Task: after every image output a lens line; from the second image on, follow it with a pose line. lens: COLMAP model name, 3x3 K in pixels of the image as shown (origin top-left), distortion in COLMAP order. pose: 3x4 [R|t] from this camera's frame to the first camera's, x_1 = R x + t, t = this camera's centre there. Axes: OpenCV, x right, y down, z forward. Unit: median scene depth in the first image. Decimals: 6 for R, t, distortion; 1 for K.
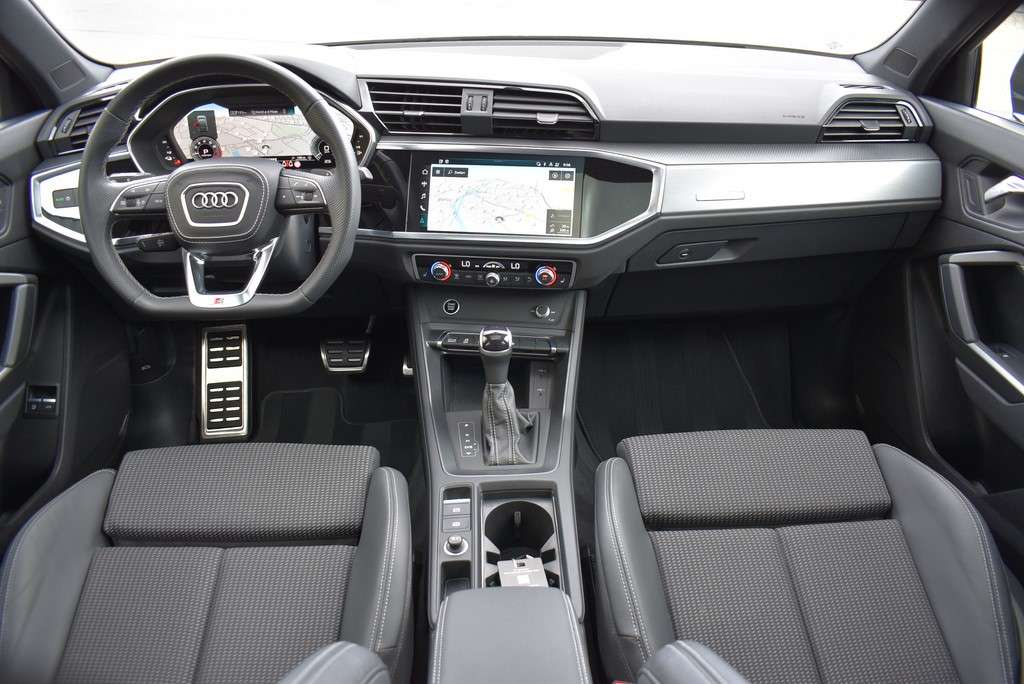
lens RADIAL K [[801.1, 0, 512.0], [0, 801.1, 342.0], [0, 0, 1]] dist [-0.092121, 0.005203]
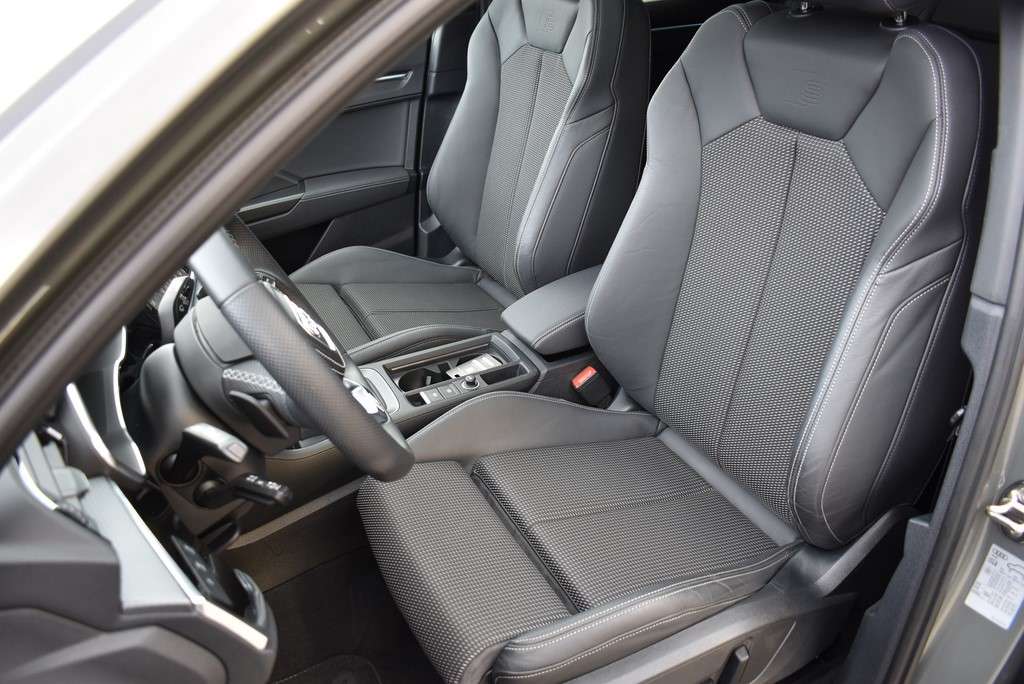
lens RADIAL K [[801.1, 0, 512.0], [0, 801.1, 342.0], [0, 0, 1]] dist [-0.092121, 0.005203]
pose [[-0.420073, -0.416336, 0.806352, -0.955249], [0.507305, 0.629012, 0.589055, -0.454008], [-0.752449, 0.656512, -0.053022, 0.793887]]
